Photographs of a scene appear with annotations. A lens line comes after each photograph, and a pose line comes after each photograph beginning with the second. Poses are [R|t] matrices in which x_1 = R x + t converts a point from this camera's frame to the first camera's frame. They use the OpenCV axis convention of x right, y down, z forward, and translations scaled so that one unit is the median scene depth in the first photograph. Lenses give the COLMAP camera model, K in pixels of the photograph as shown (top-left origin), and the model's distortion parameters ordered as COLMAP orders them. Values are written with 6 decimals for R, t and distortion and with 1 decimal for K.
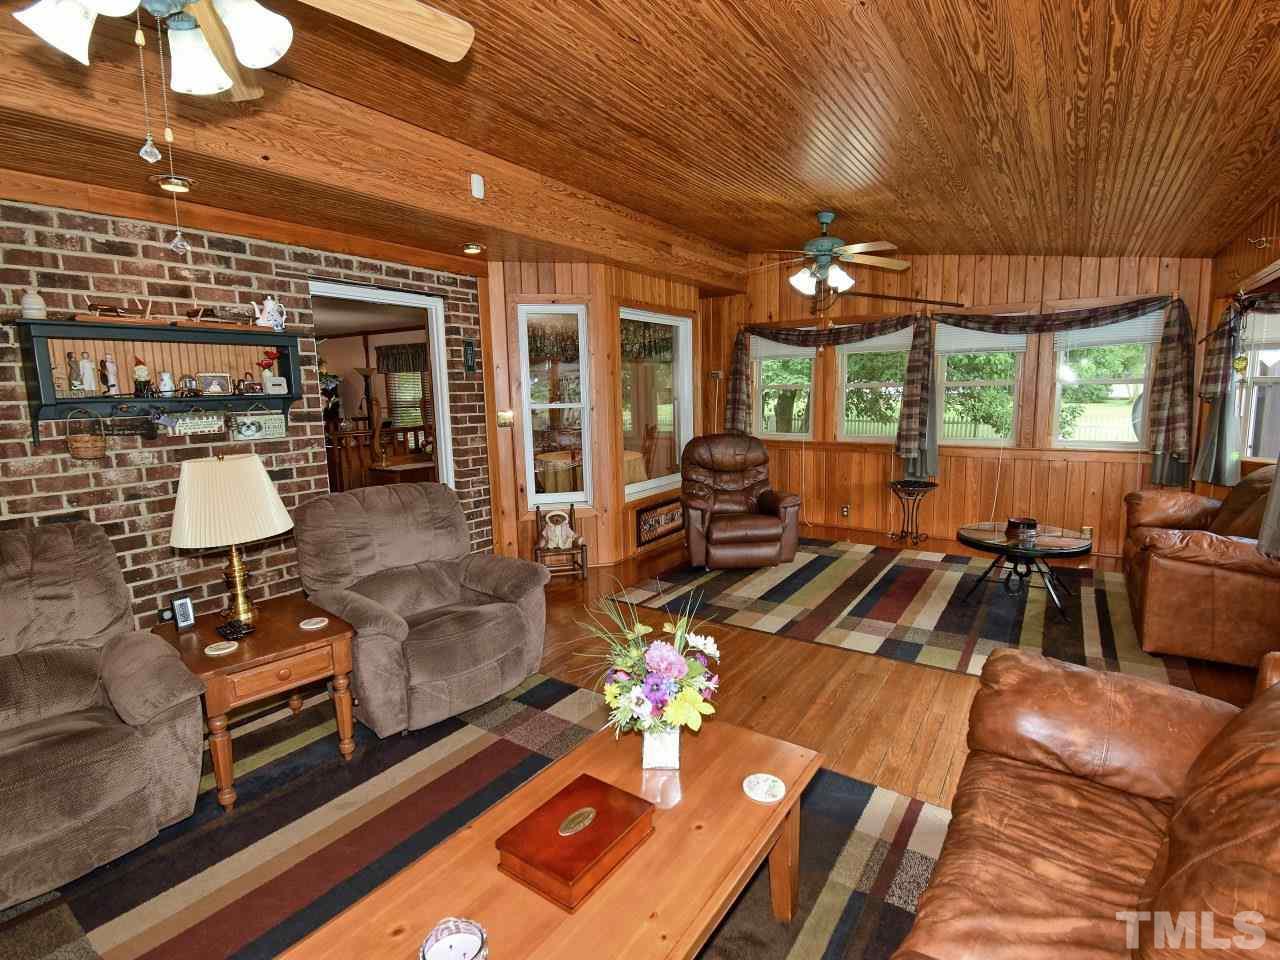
lens RADIAL K [[636.7, 0, 644.5], [0, 636.7, 479.9], [0, 0, 1]] dist [0.022518, -0.029124]
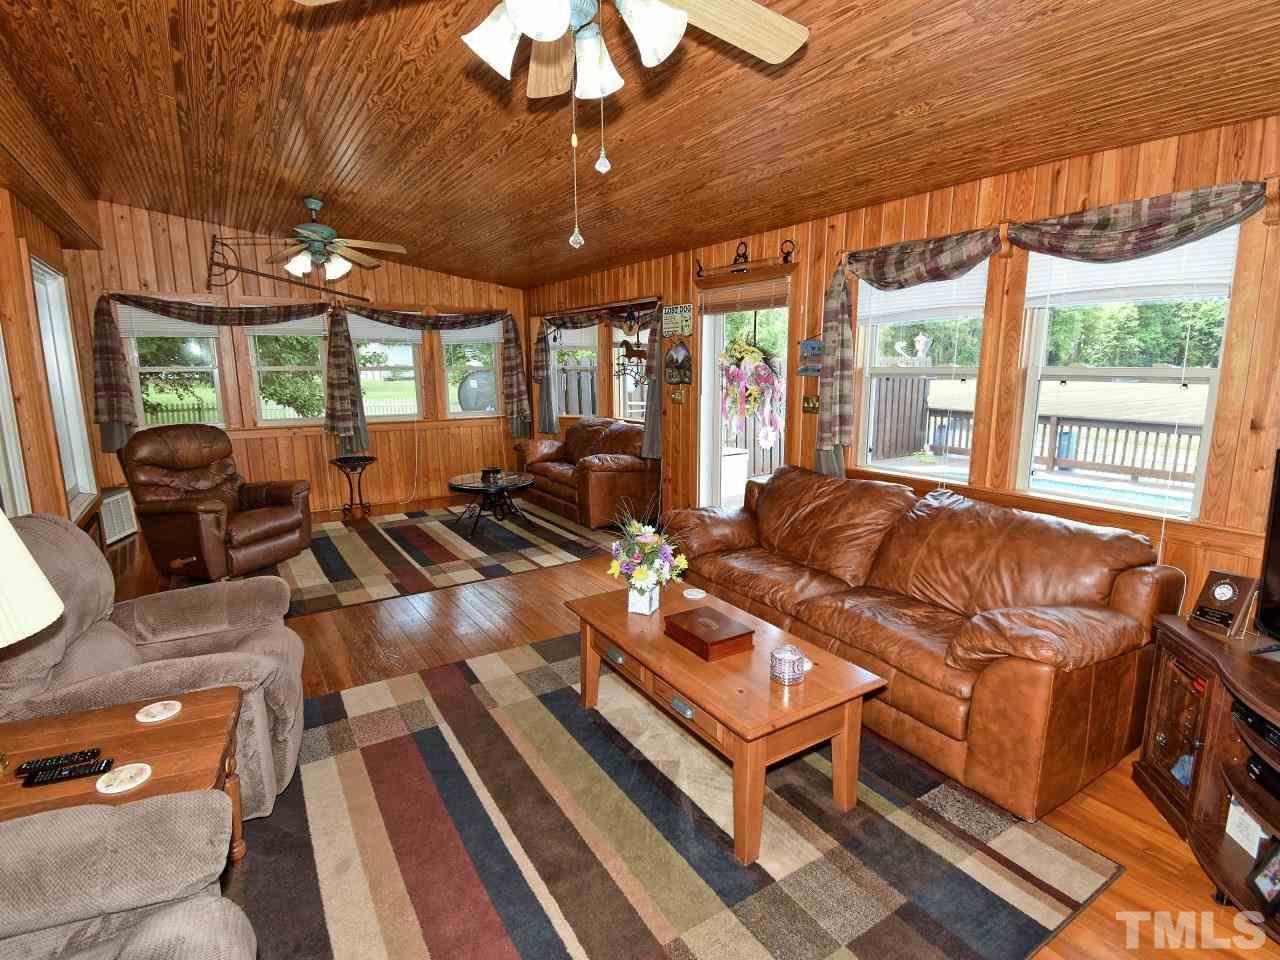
lens RADIAL K [[636.7, 0, 644.5], [0, 636.7, 479.9], [0, 0, 1]] dist [0.022518, -0.029124]
pose [[0.387676, -0.145474, 0.910244, -0.435868], [0.125909, 0.986570, 0.104047, -0.011654], [-0.913156, 0.074272, 0.400786, 0.116975]]
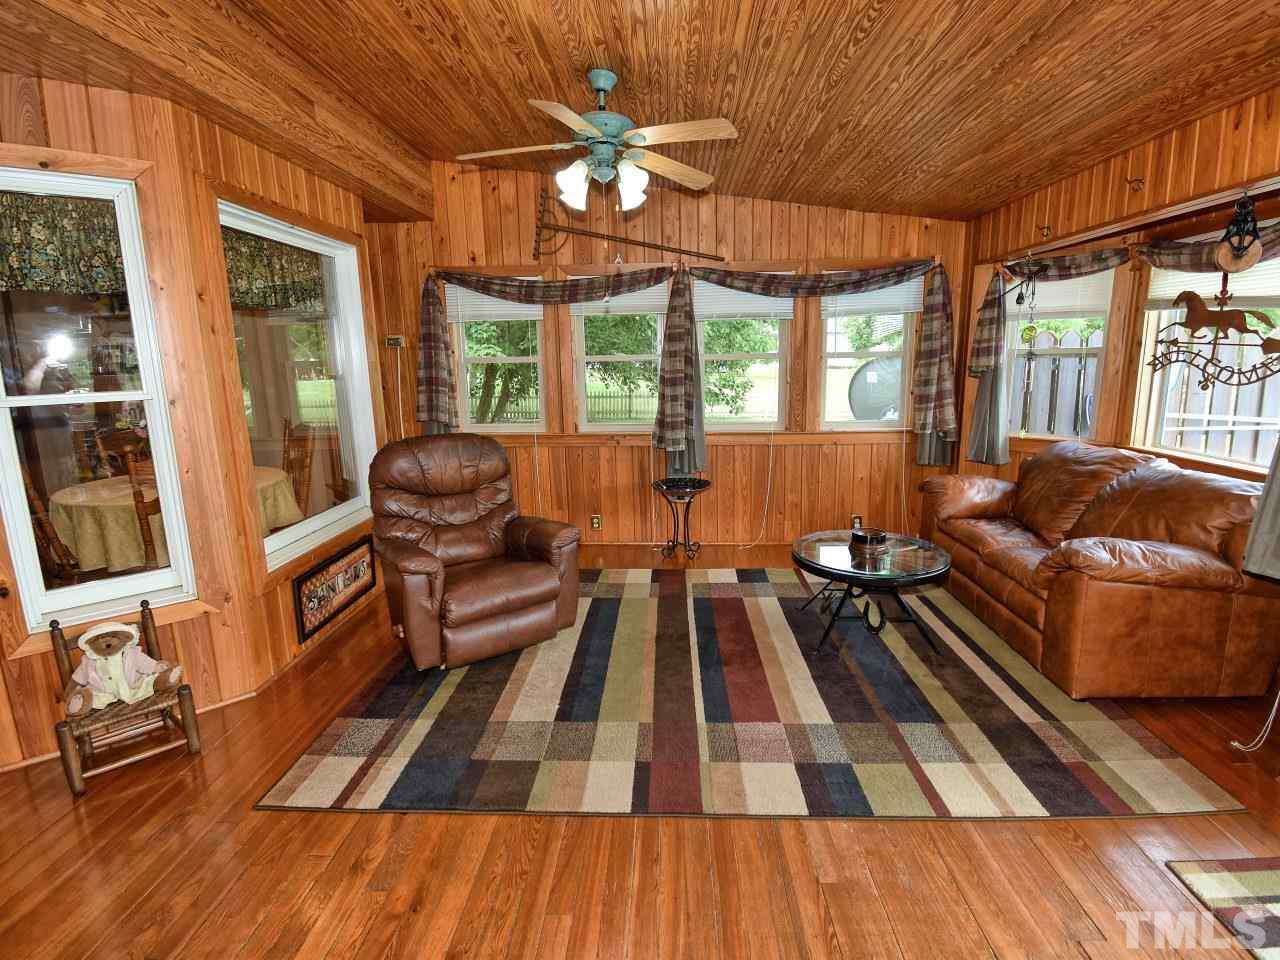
lens RADIAL K [[636.7, 0, 644.5], [0, 636.7, 479.9], [0, 0, 1]] dist [0.022518, -0.029124]
pose [[0.855095, -0.092803, 0.510099, -0.027095], [0.073039, 0.995601, 0.058694, -0.053215], [-0.513301, -0.012932, 0.858111, 0.382151]]
